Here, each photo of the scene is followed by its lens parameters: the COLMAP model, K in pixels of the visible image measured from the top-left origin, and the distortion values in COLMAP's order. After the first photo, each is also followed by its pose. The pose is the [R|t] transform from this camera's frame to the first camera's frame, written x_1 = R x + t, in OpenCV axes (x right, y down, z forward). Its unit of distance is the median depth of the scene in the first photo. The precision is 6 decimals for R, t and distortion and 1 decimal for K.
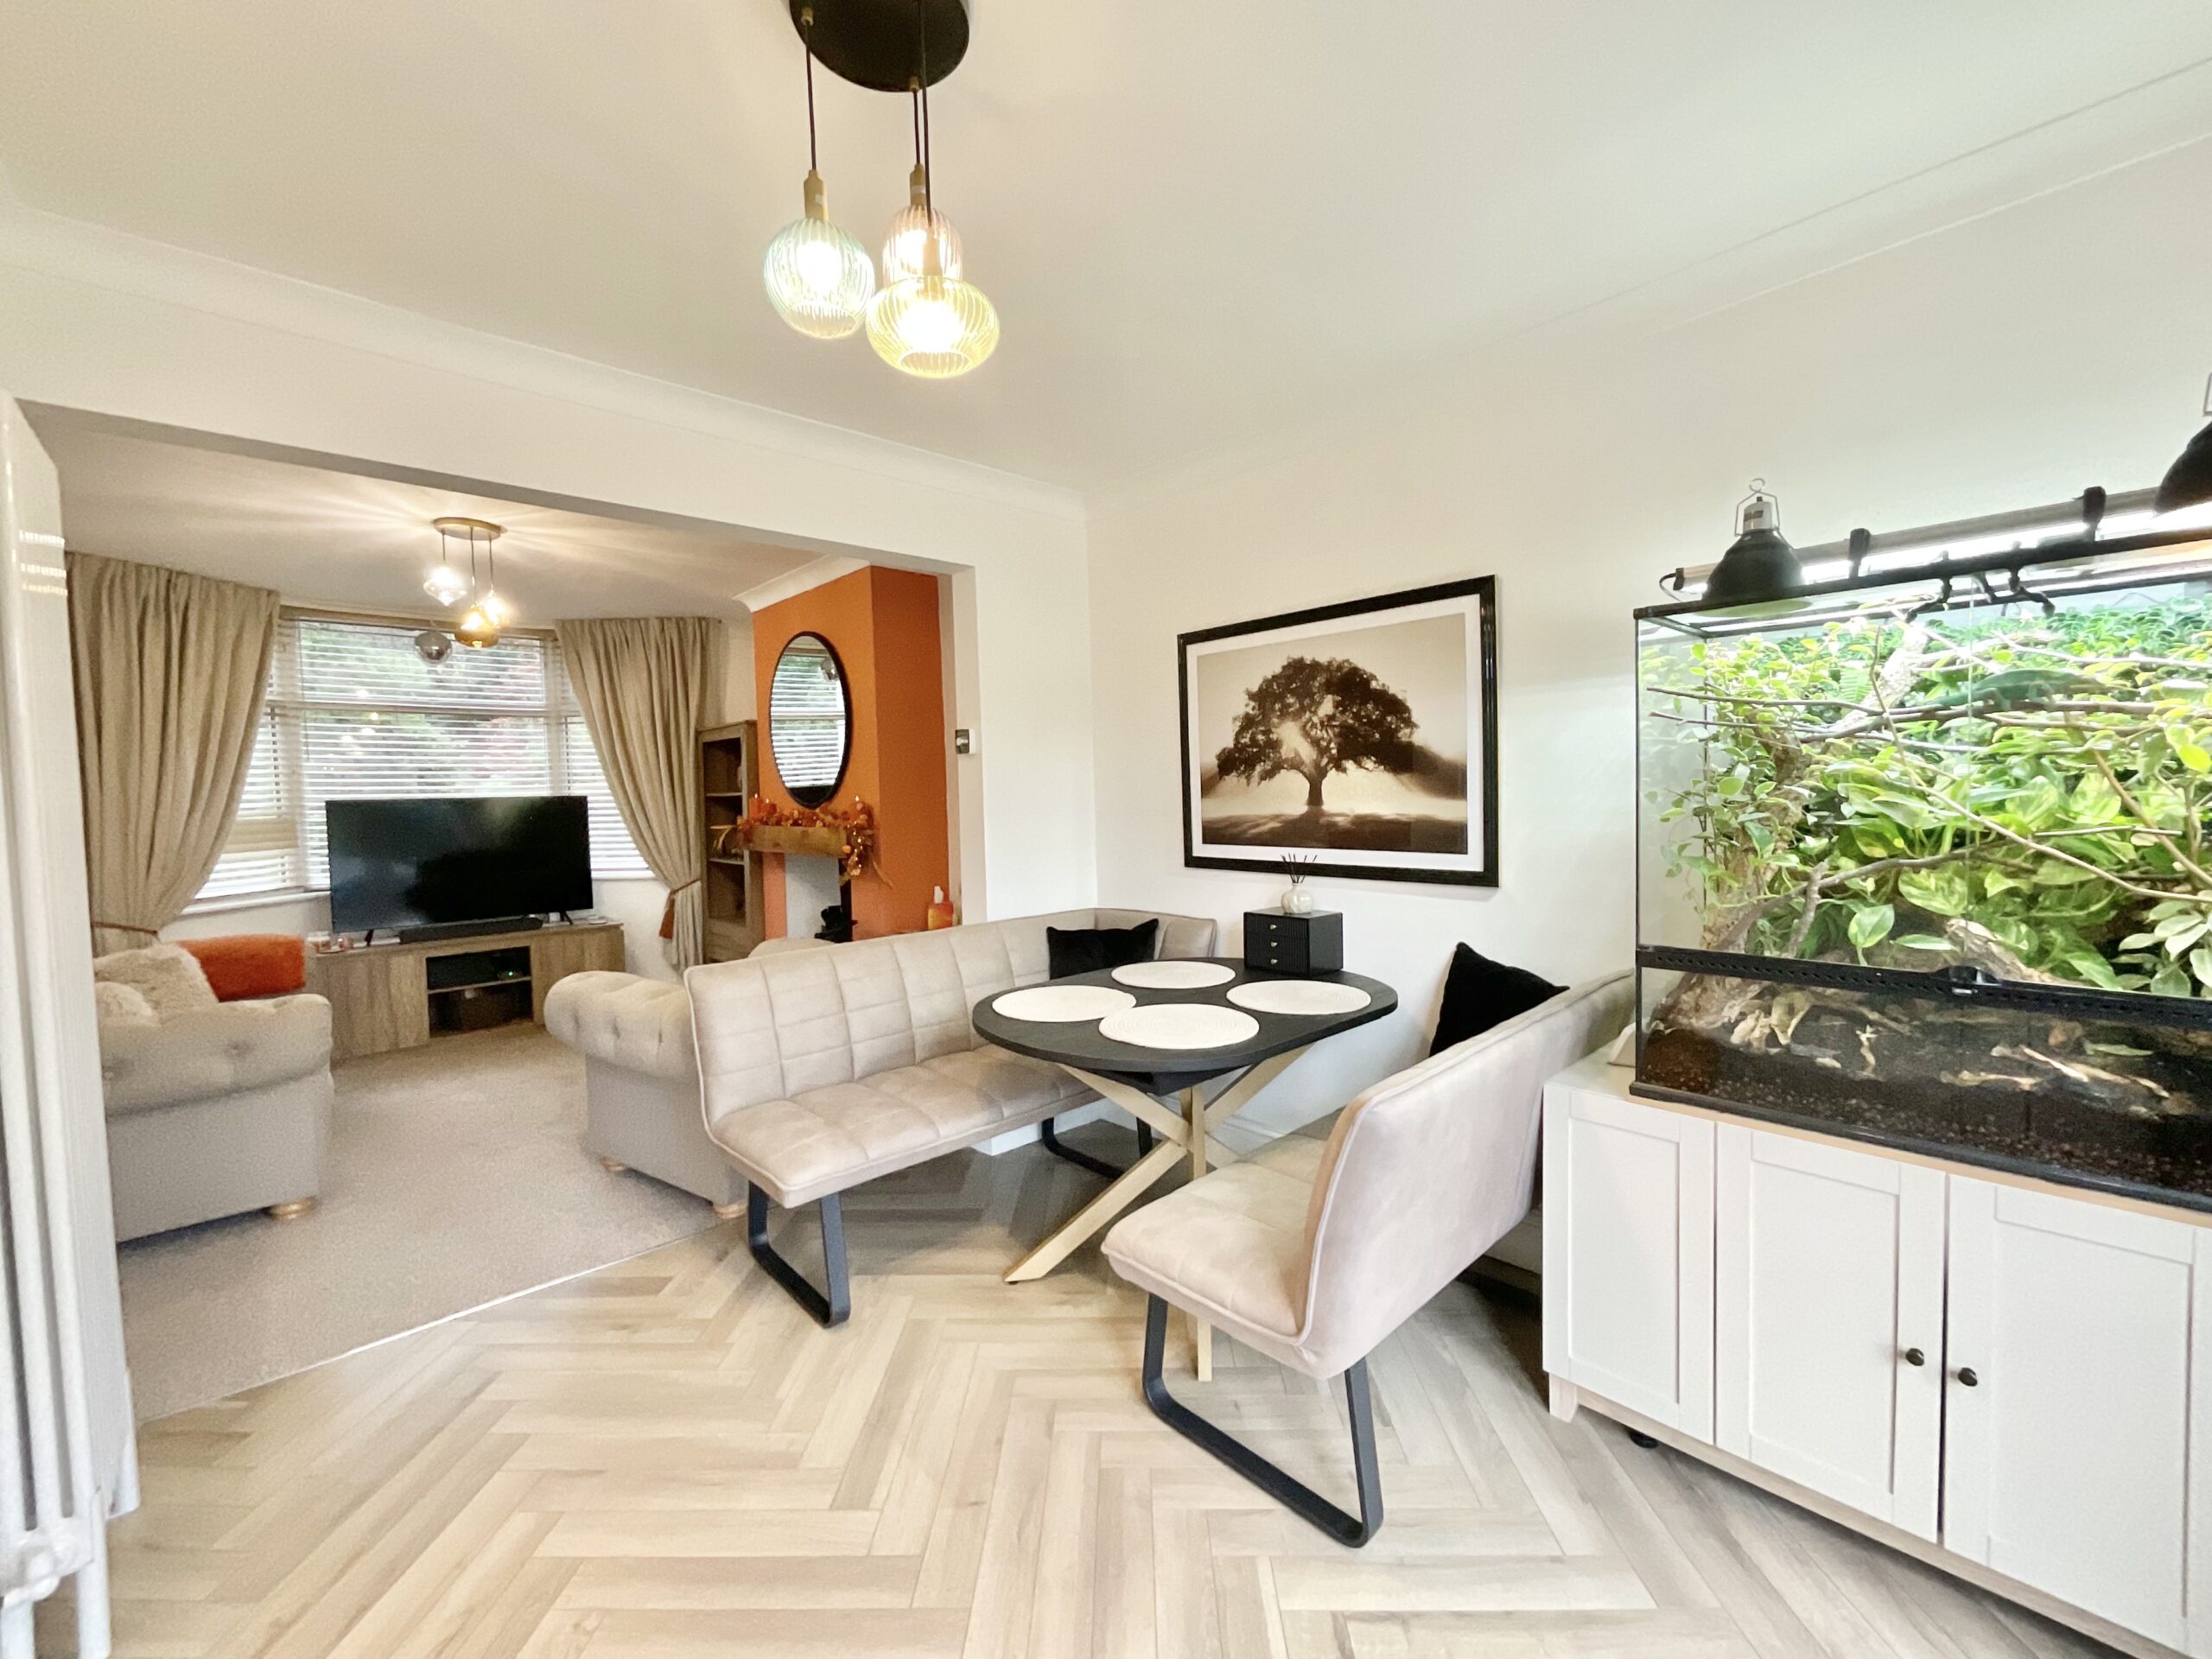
lens RADIAL K [[906.5, 0, 1106.0], [0, 906.5, 829.5], [0, 0, 1]] dist [0.007281, 0.000041]
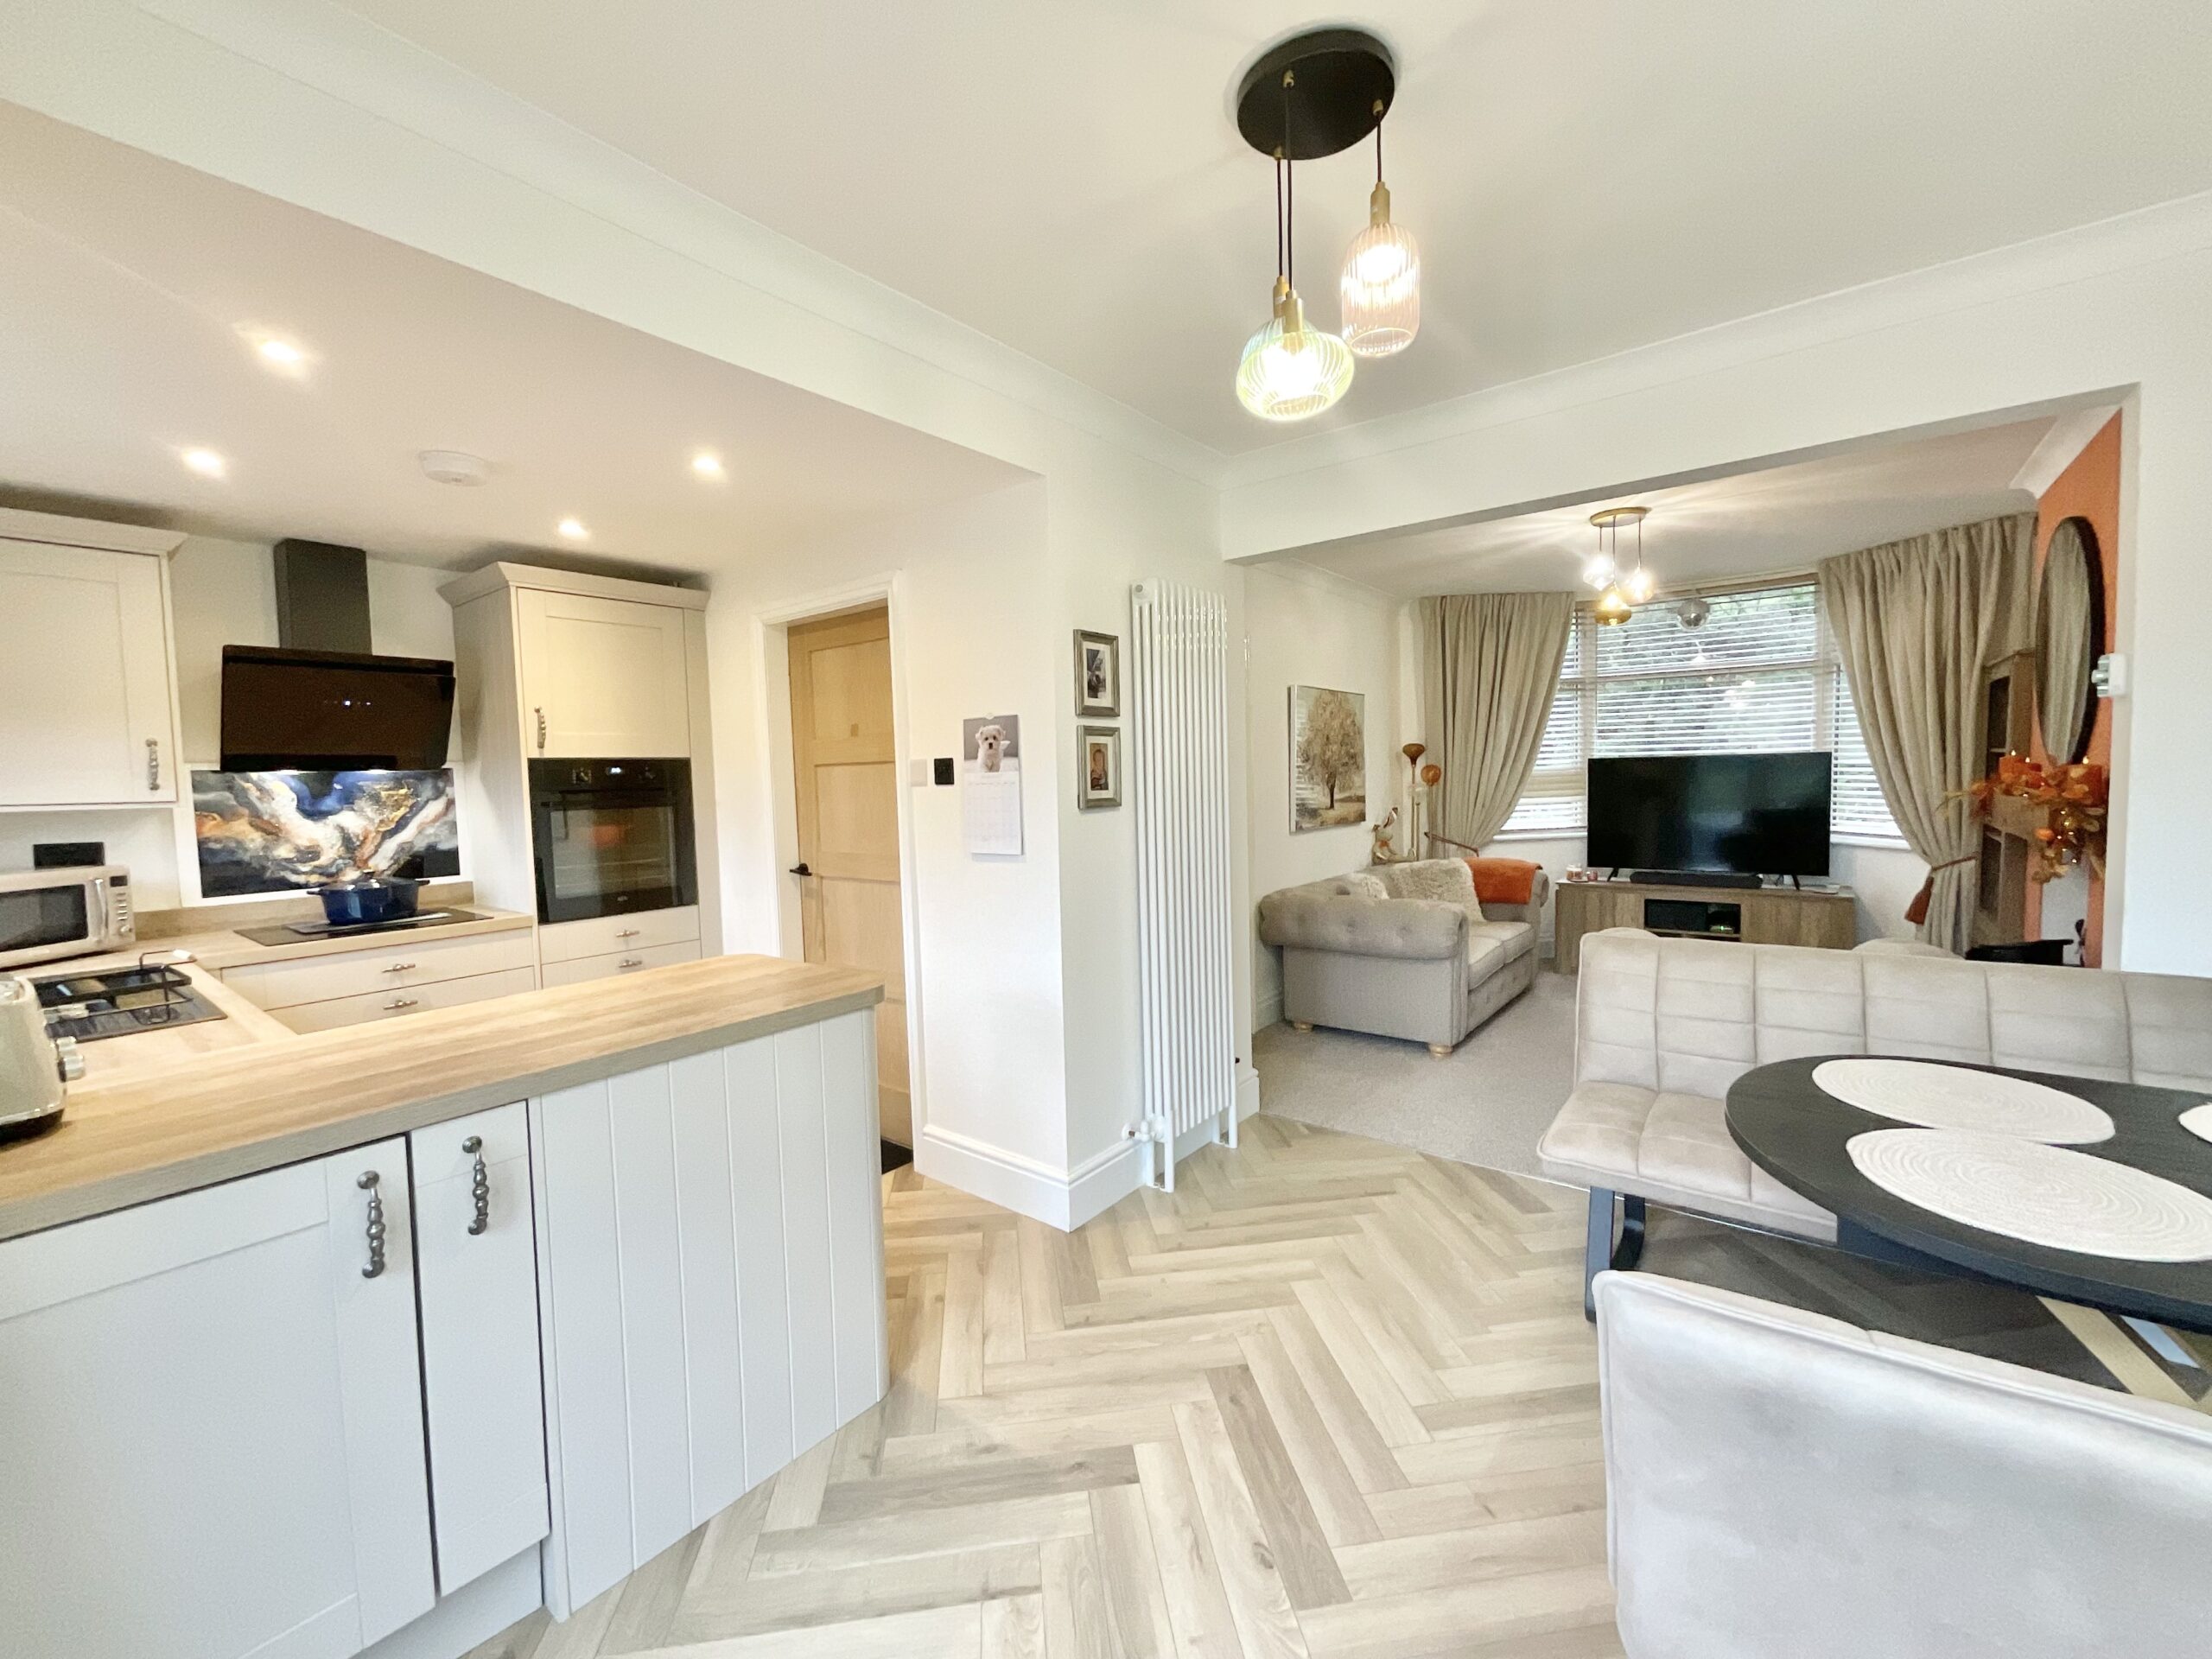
lens RADIAL K [[898.2, 0, 1090.0], [0, 898.2, 820.8], [0, 0, 1]] dist [0.014427, 0.000431]
pose [[0.146875, 0.070372, -0.986649, 0.220154], [-0.020120, 0.997472, 0.068149, -0.015503], [0.988950, 0.009842, 0.147919, 0.136530]]
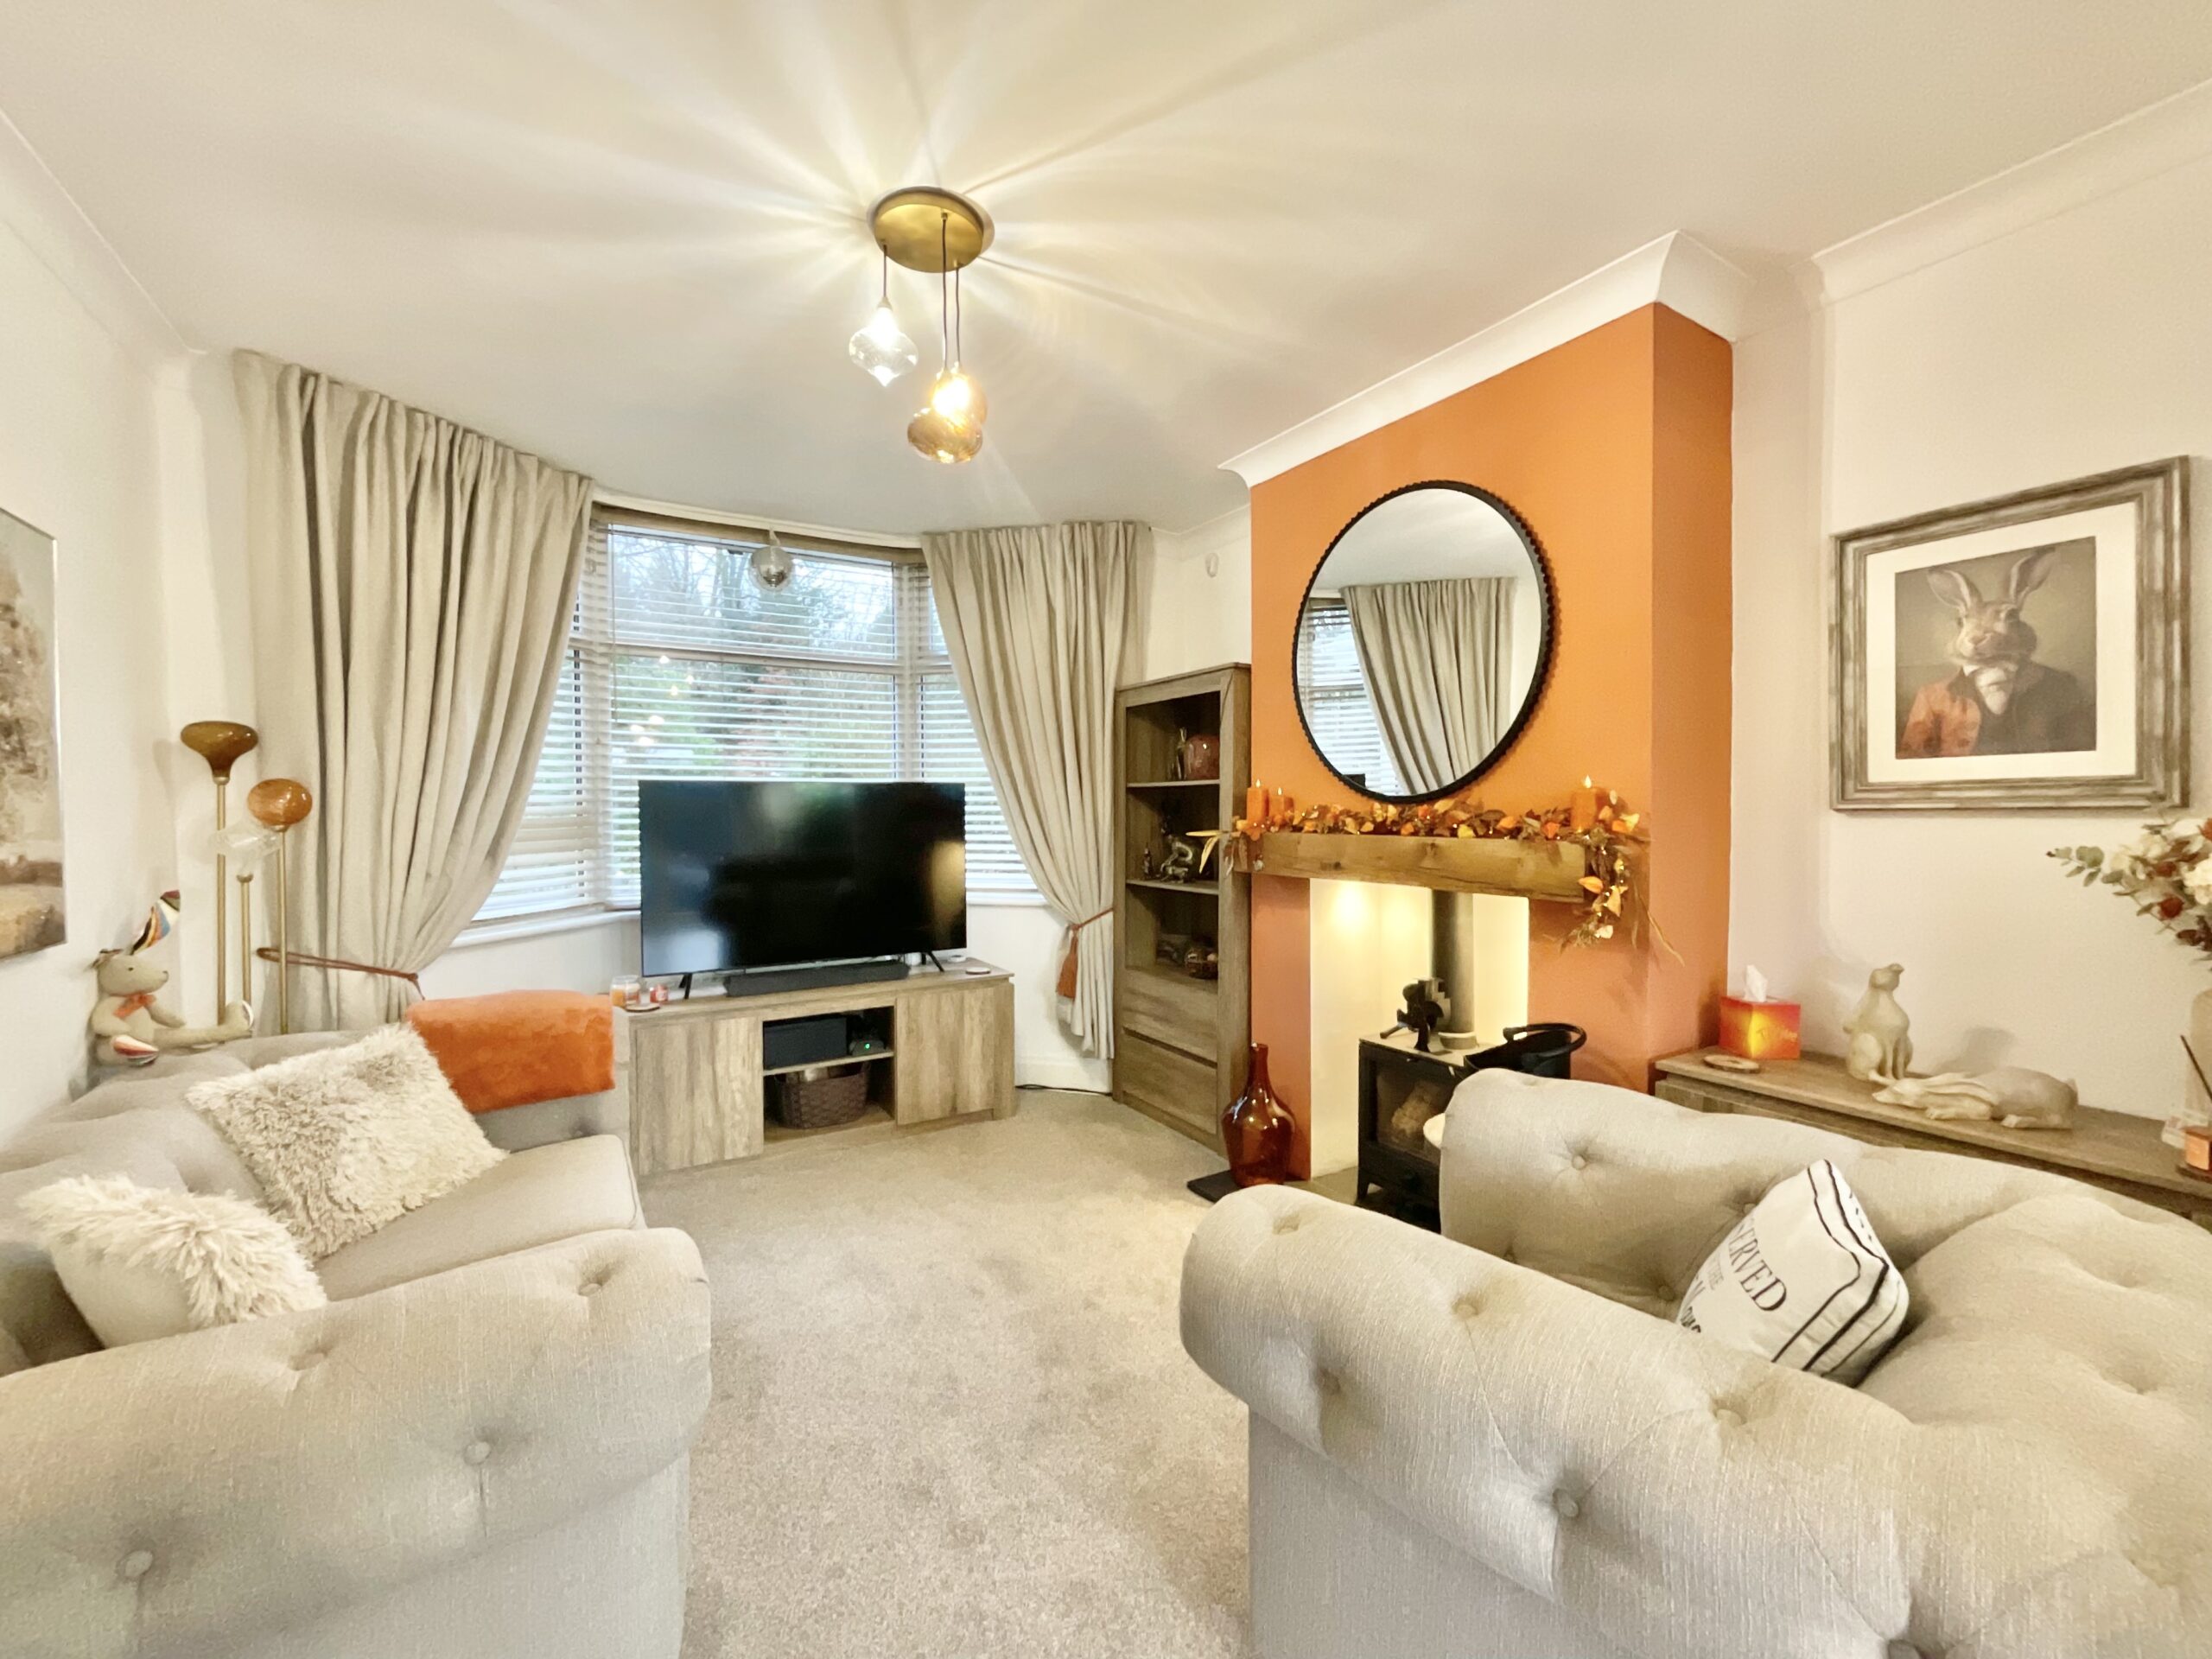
lens RADIAL K [[898.2, 0, 1090.0], [0, 898.2, 820.8], [0, 0, 1]] dist [0.014427, 0.000431]
pose [[0.978361, 0.021818, -0.205752, -0.340755], [-0.026145, 0.999490, -0.018336, 0.001477], [0.205247, 0.023318, 0.978432, 0.361209]]
